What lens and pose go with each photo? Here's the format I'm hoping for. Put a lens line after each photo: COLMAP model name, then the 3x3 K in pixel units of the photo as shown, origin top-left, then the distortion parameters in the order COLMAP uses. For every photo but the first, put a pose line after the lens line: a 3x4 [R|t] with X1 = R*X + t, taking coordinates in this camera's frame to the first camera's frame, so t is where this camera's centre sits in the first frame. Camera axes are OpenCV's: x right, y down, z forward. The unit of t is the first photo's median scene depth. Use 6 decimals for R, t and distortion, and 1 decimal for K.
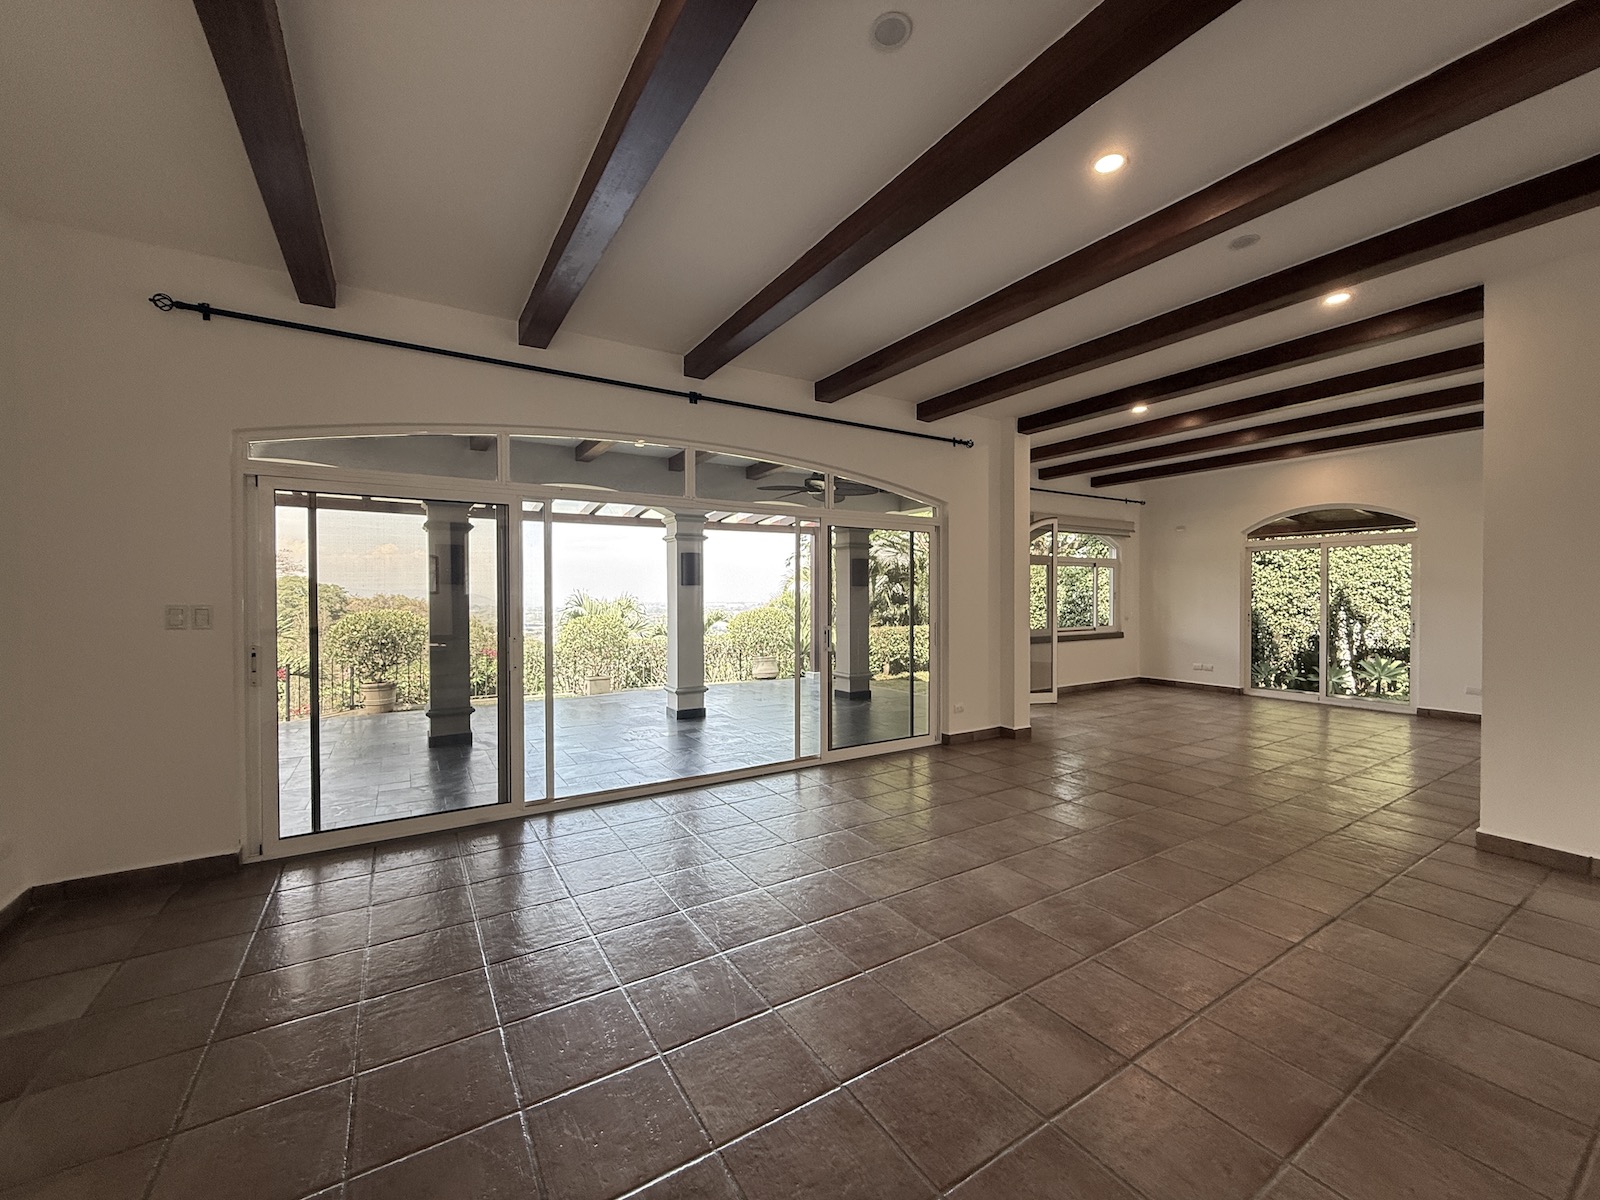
lens RADIAL K [[641.4, 0, 797.1], [0, 641.4, 601.4], [0, 0, 1]] dist [0.001459, 0.000003]
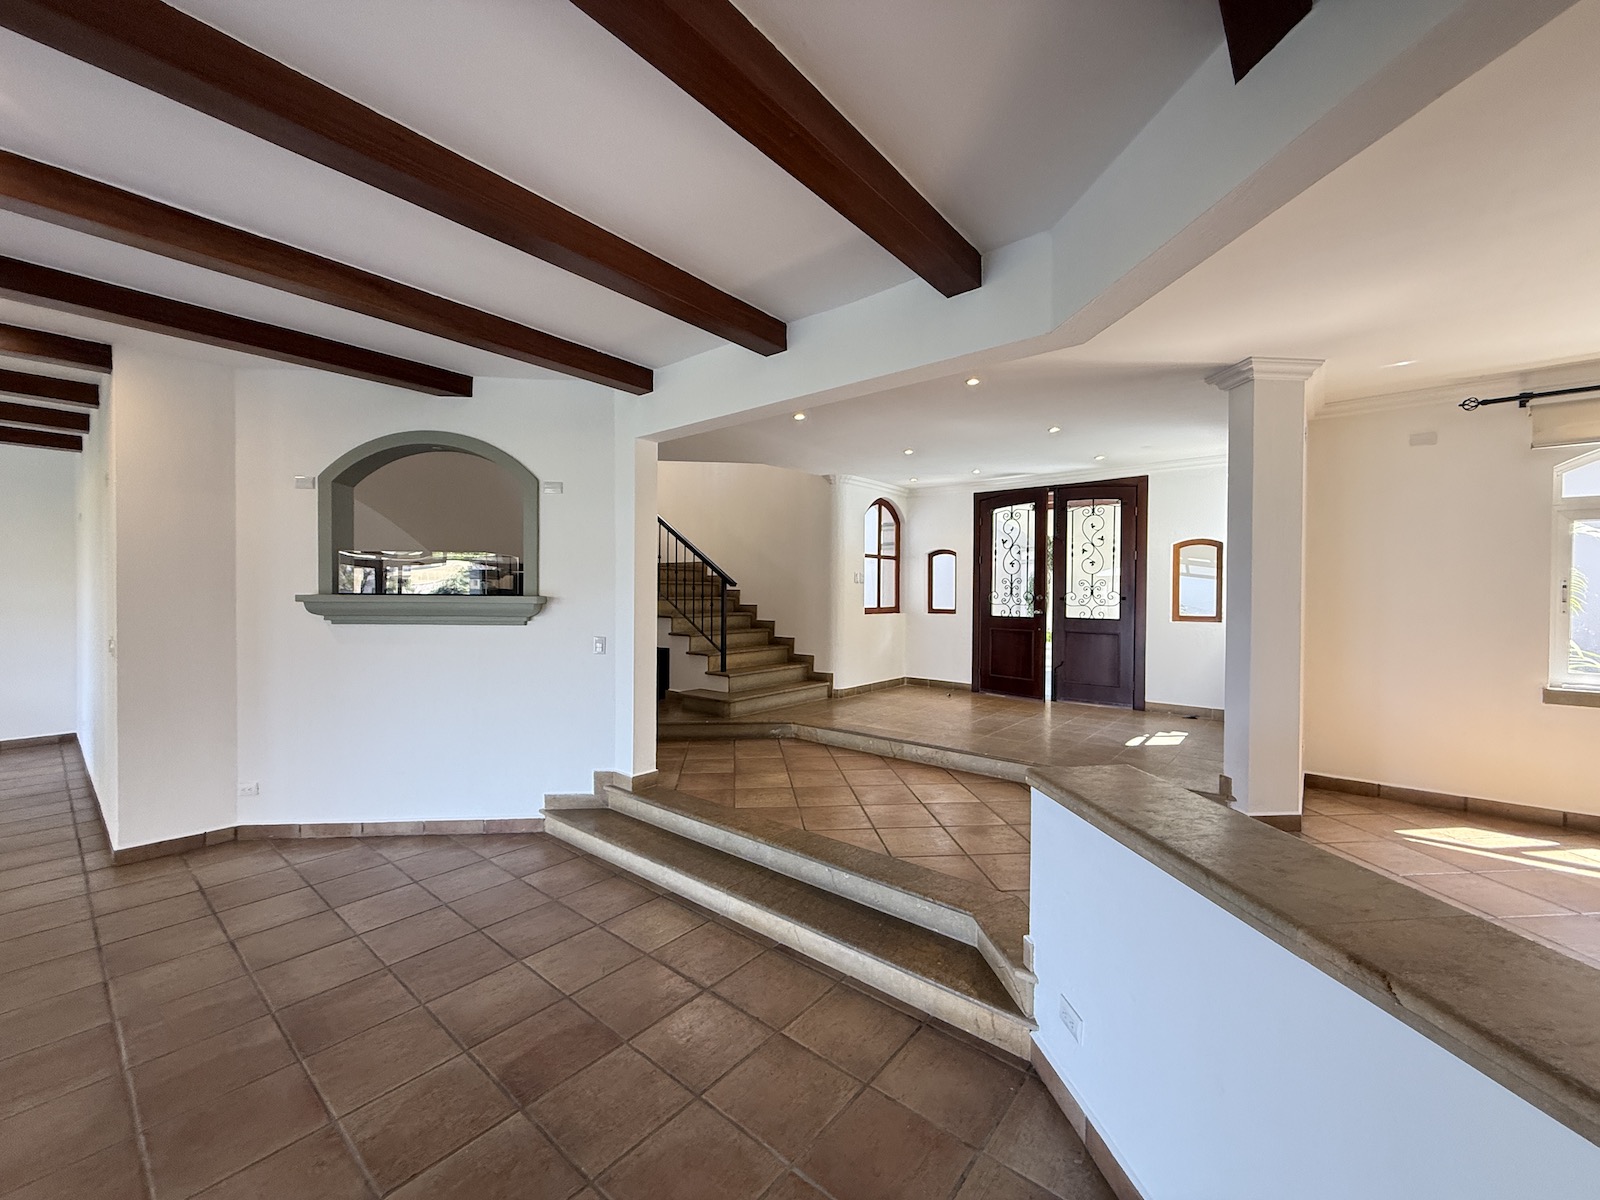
lens RADIAL K [[641.4, 0, 795.7], [0, 641.4, 599.2], [0, 0, 1]] dist [0.001459, 0.000003]
pose [[-0.308797, -0.007126, 0.951101, -0.359284], [0.004461, 0.999950, 0.008940, -0.078120], [-0.951118, 0.007003, -0.308750, 0.270954]]
